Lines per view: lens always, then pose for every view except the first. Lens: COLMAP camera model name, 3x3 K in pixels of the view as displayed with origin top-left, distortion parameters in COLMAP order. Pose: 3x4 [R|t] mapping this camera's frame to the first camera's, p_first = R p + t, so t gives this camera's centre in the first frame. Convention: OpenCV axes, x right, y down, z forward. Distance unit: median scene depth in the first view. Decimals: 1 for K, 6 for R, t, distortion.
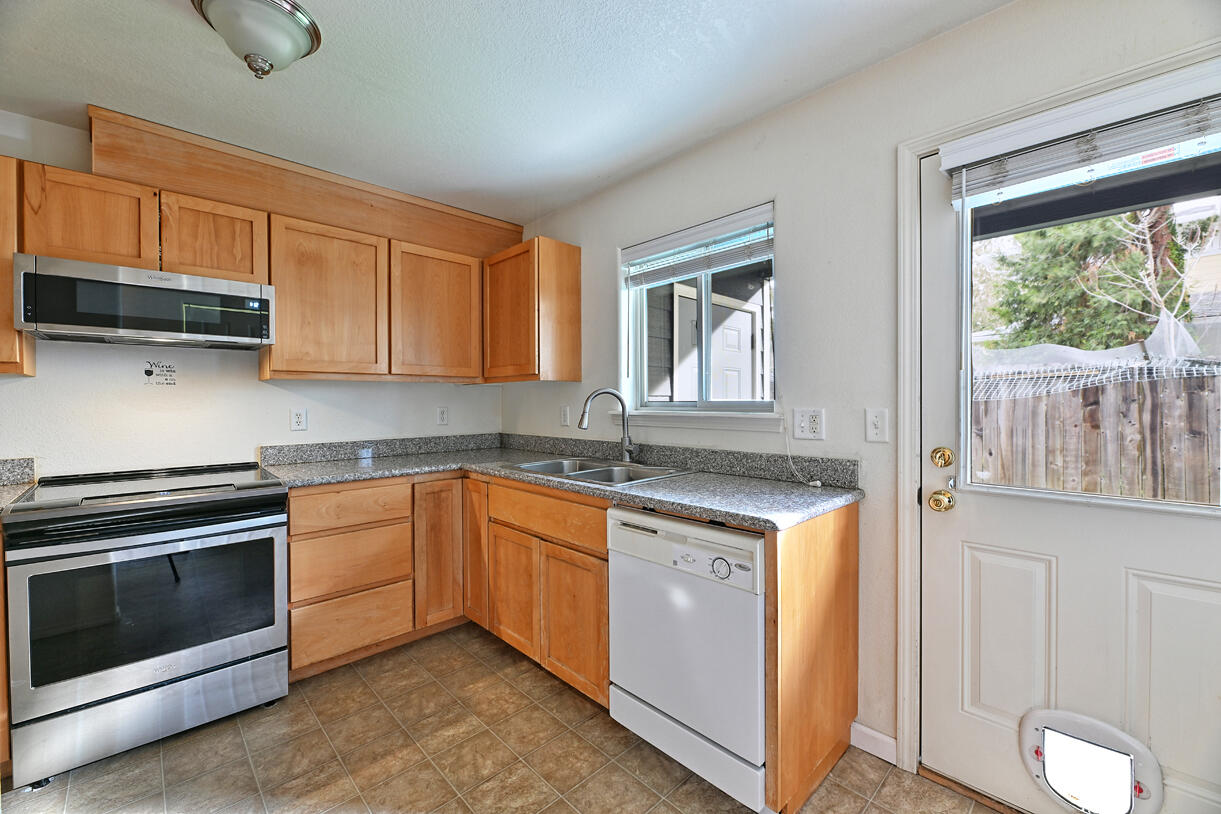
lens RADIAL K [[493.6, 0, 605.3], [0, 493.6, 403.2], [0, 0, 1]] dist [0.002544, -0.003788]
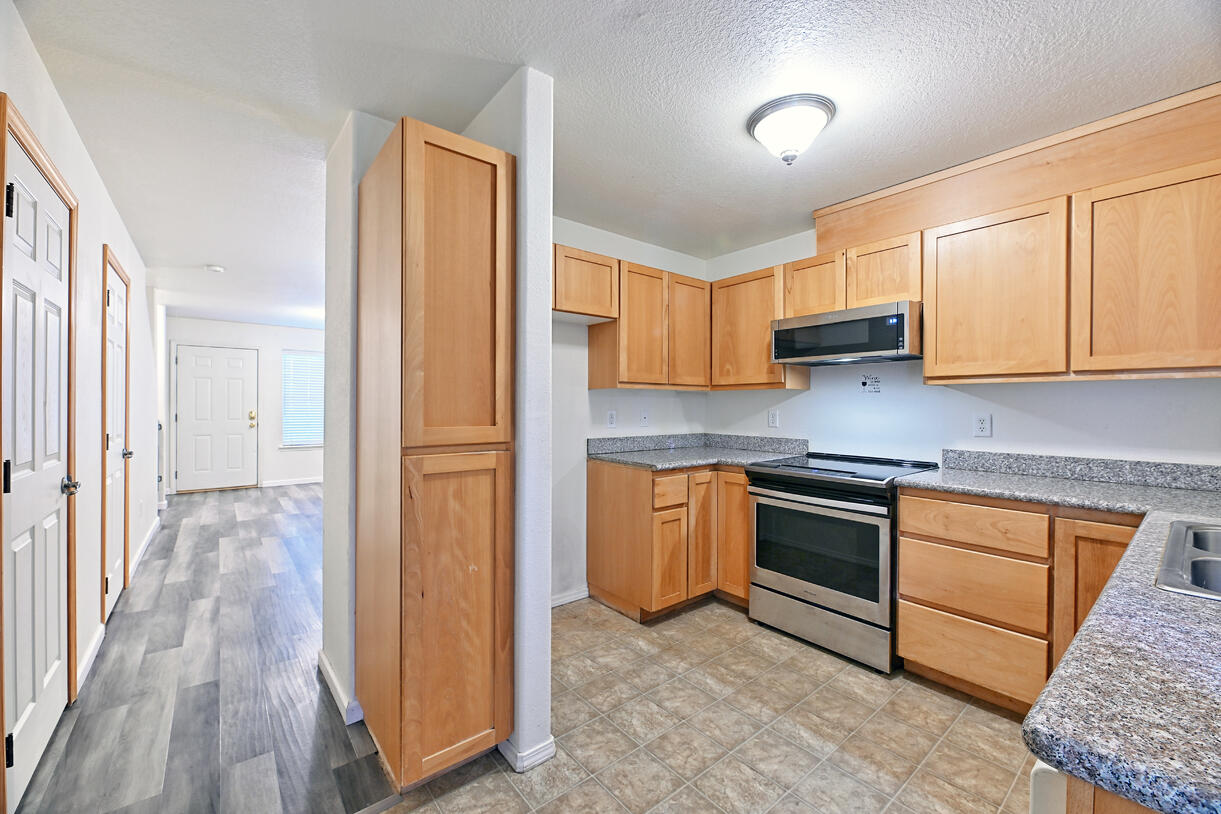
lens RADIAL K [[488.1, 0, 608.1], [0, 488.1, 404.2], [0, 0, 1]] dist [0.000177, -0.004698]
pose [[-0.083330, 0.003364, -0.996516, 0.435018], [-0.008820, 0.999953, 0.004114, -0.005777], [0.996483, 0.009132, -0.083297, 0.413324]]
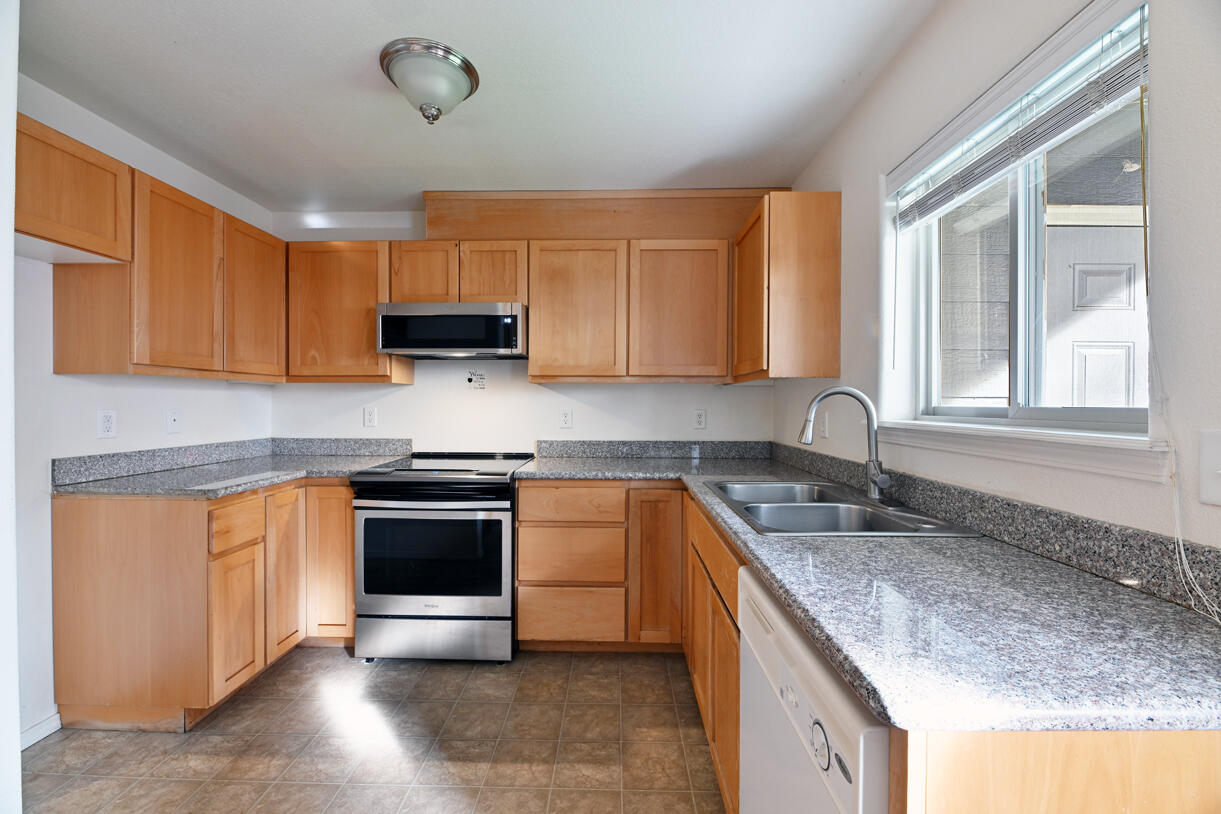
lens RADIAL K [[488.1, 0, 608.1], [0, 488.1, 404.2], [0, 0, 1]] dist [0.000177, -0.004698]
pose [[0.707804, 0.009473, -0.706345, 0.270244], [-0.010335, 0.999942, 0.003055, -0.004407], [0.706333, 0.005137, 0.707861, 0.321681]]
